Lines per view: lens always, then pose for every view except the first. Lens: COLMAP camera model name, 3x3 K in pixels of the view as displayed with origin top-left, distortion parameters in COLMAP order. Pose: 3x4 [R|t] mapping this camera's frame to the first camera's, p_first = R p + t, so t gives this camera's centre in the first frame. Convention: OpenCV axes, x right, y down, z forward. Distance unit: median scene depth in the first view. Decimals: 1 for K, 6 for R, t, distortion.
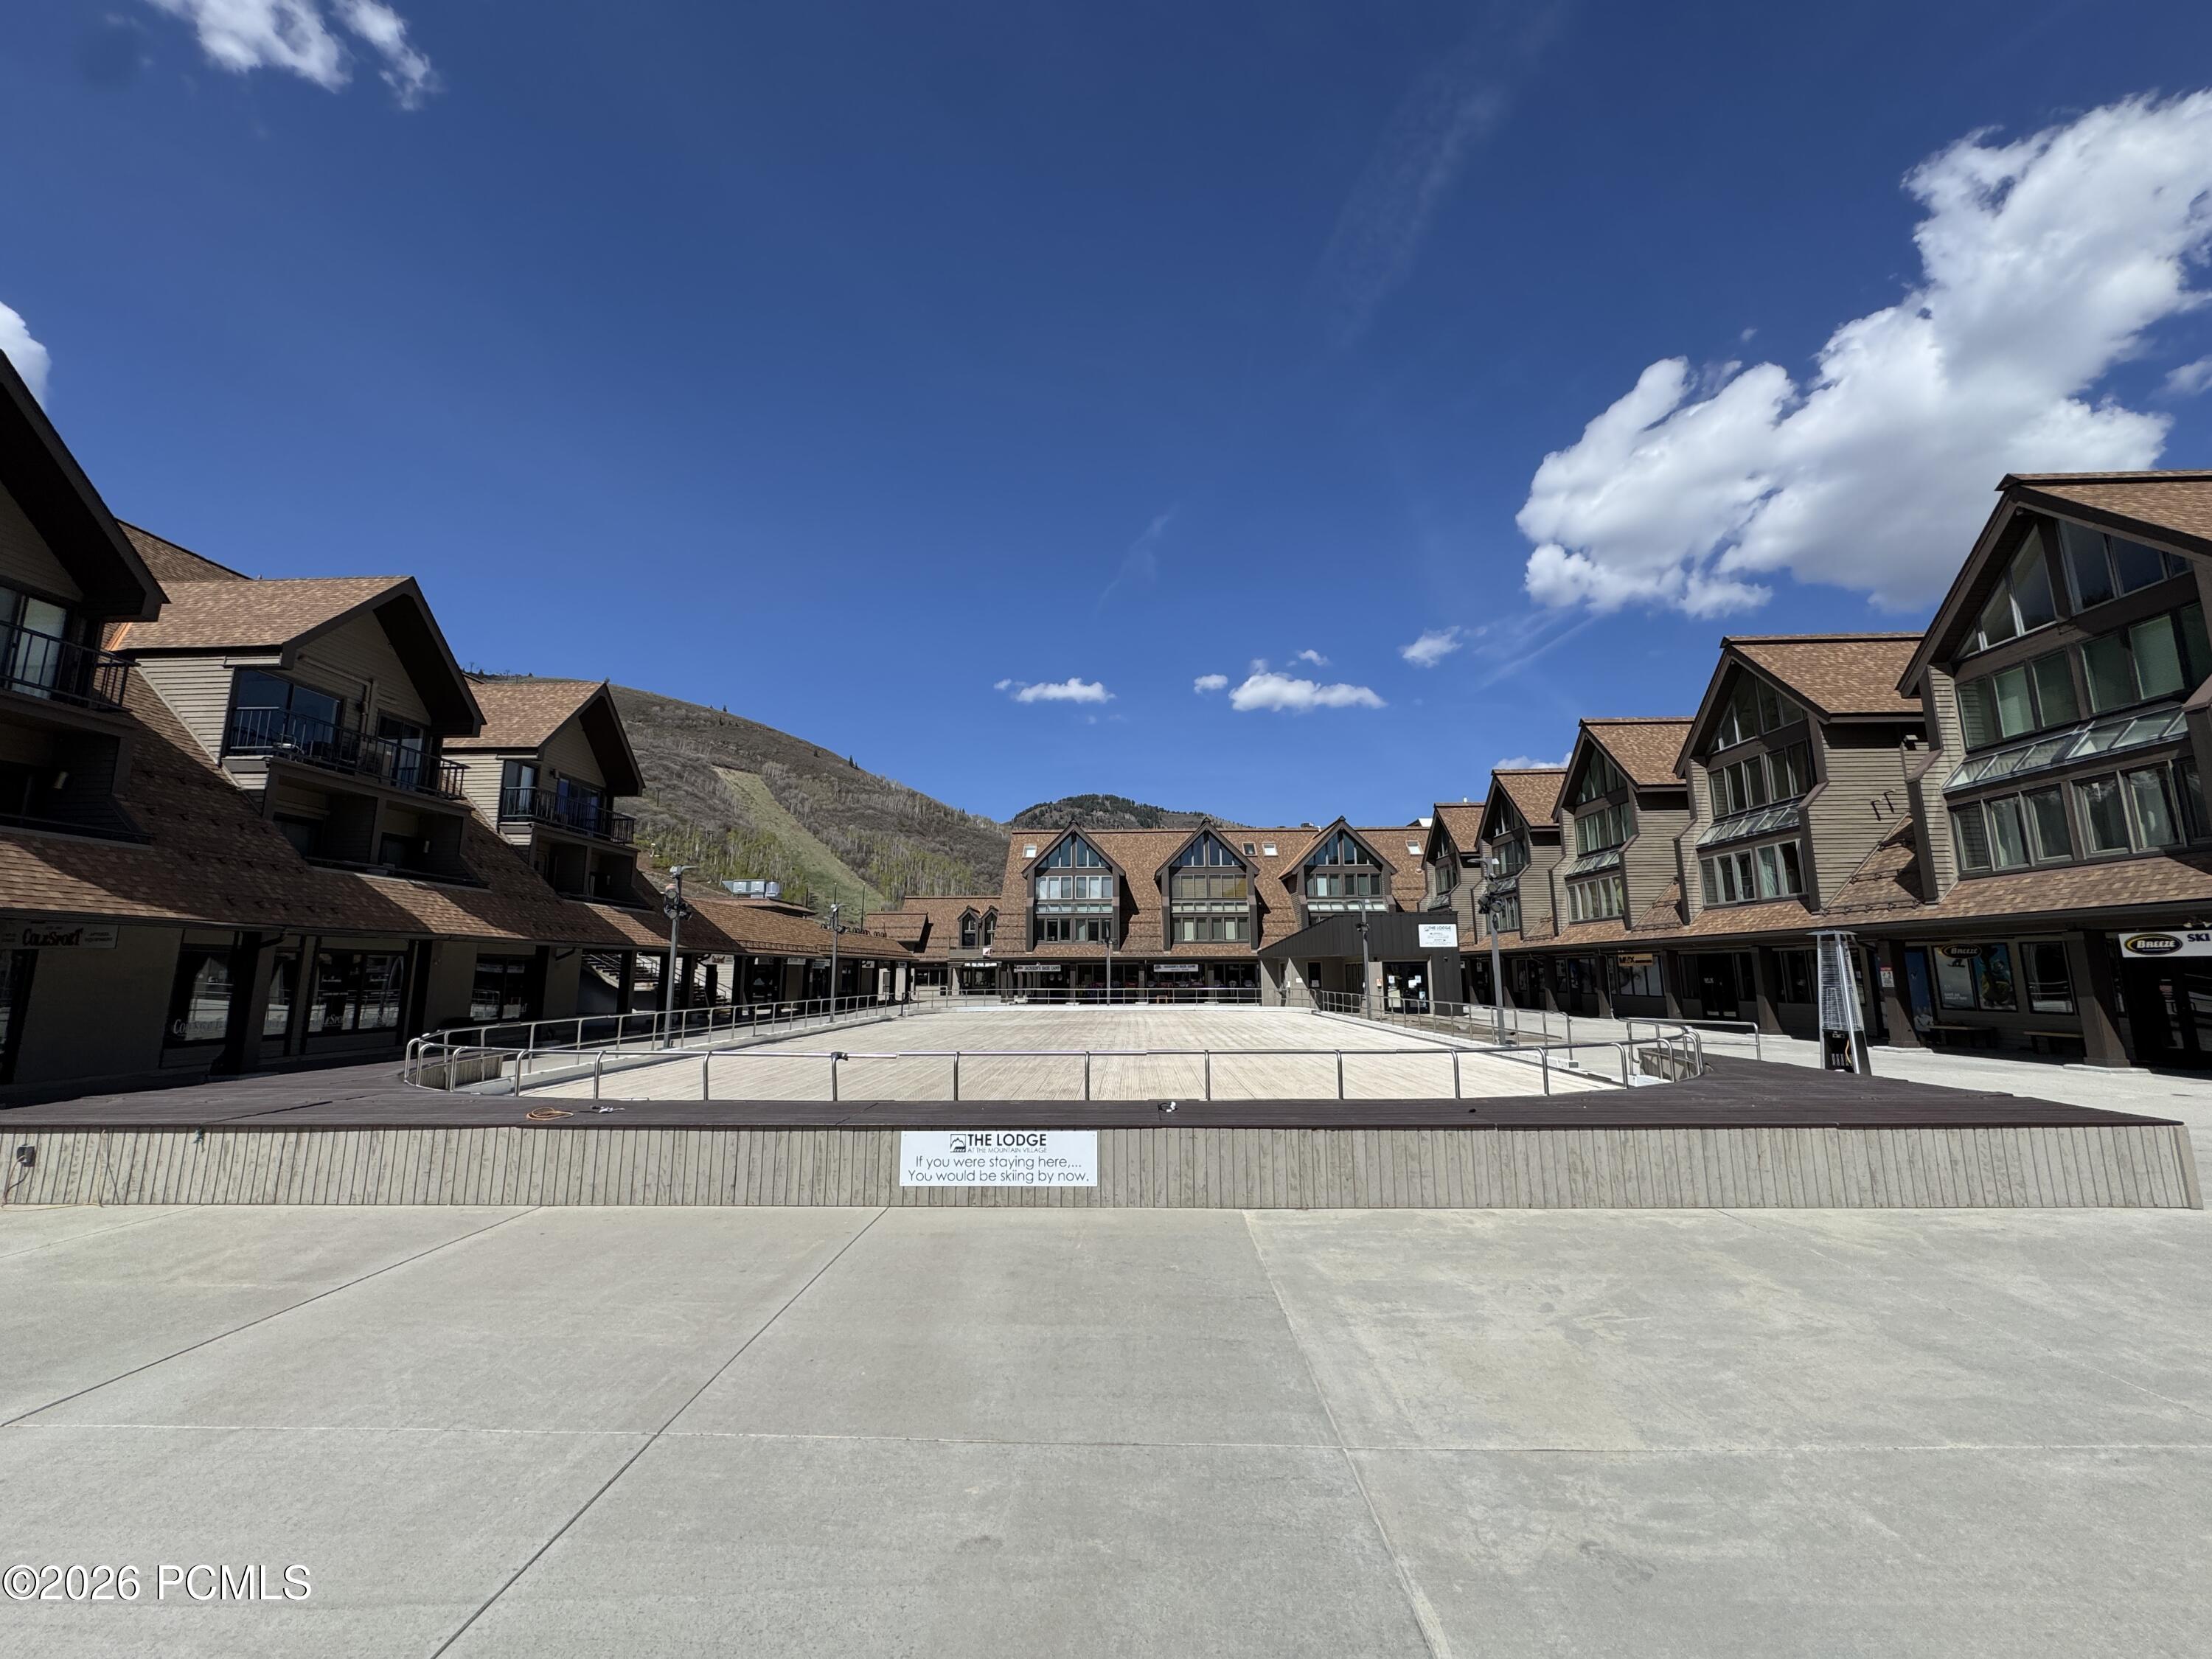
lens RADIAL K [[882.6, 0, 1107.2], [0, 882.6, 827.3], [0, 0, 1]] dist [-0.000939, -0.000144]
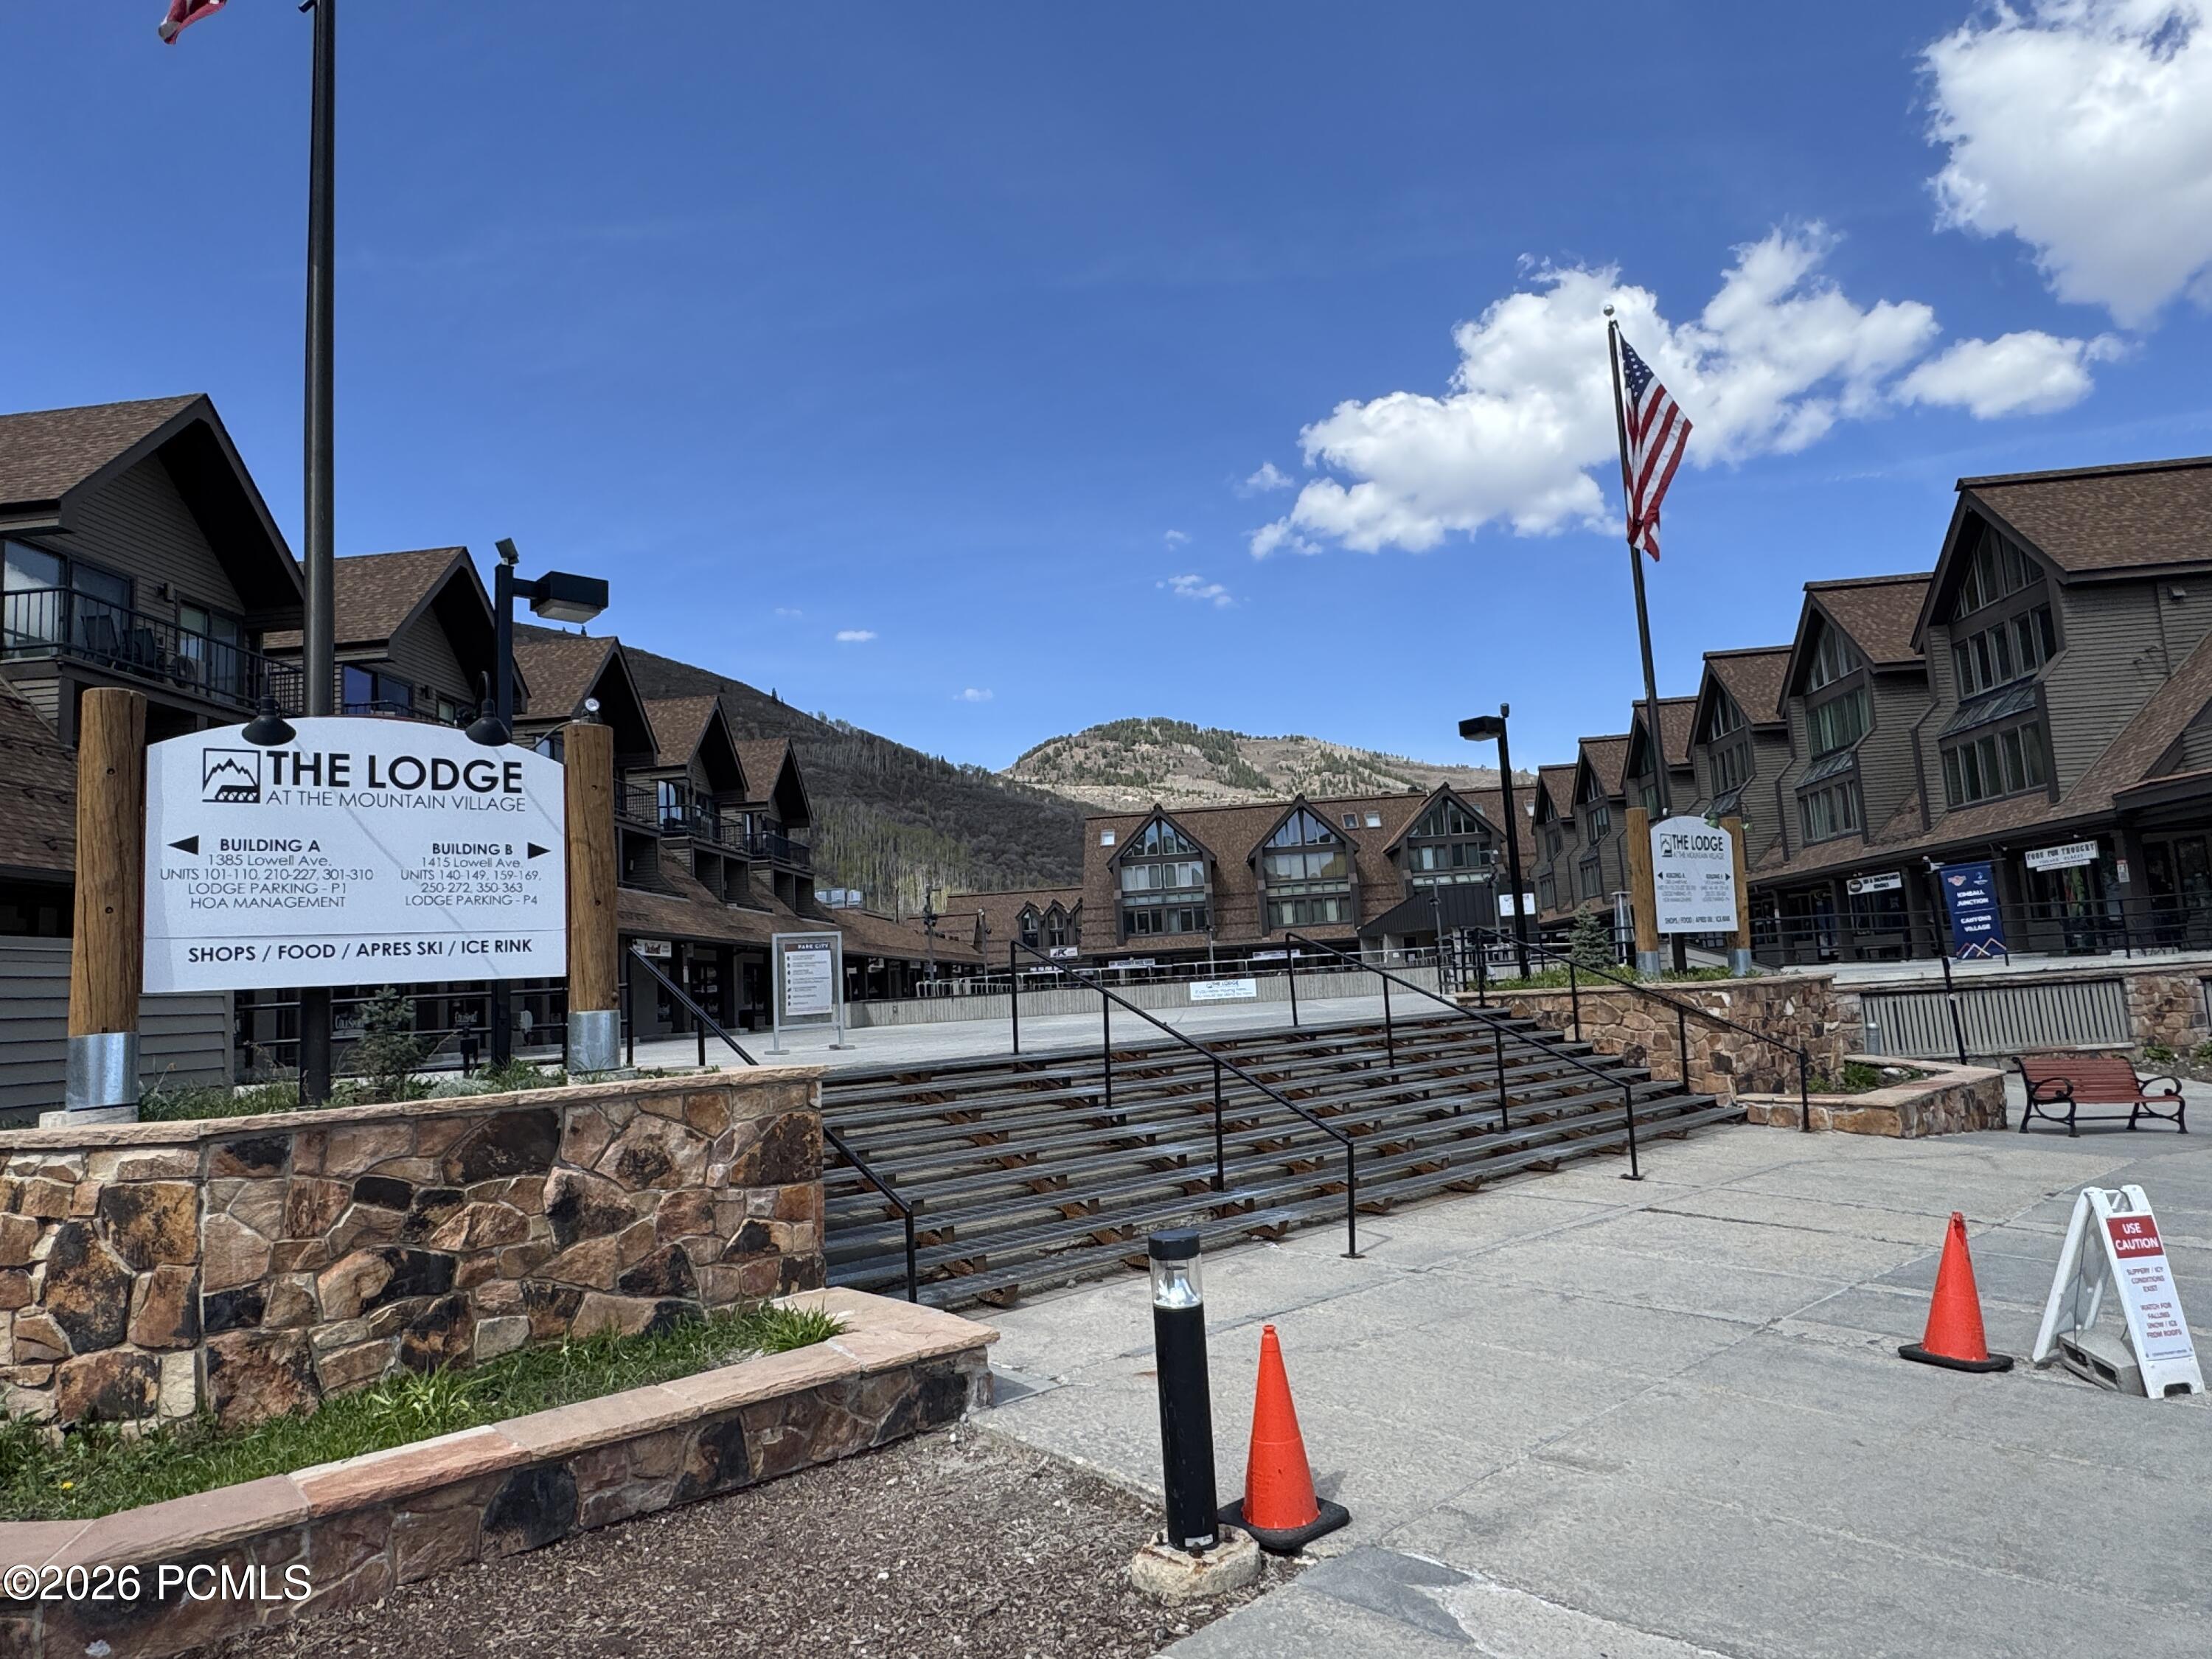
lens RADIAL K [[1351.4, 0, 1106.0], [0, 1351.4, 829.5], [0, 0, 1]] dist [0.000199, 0.000599]
pose [[0.997232, -0.062461, -0.040343, -0.082570], [0.064233, 0.996954, 0.044244, -0.110800], [0.037457, -0.046713, 0.998206, -0.991900]]
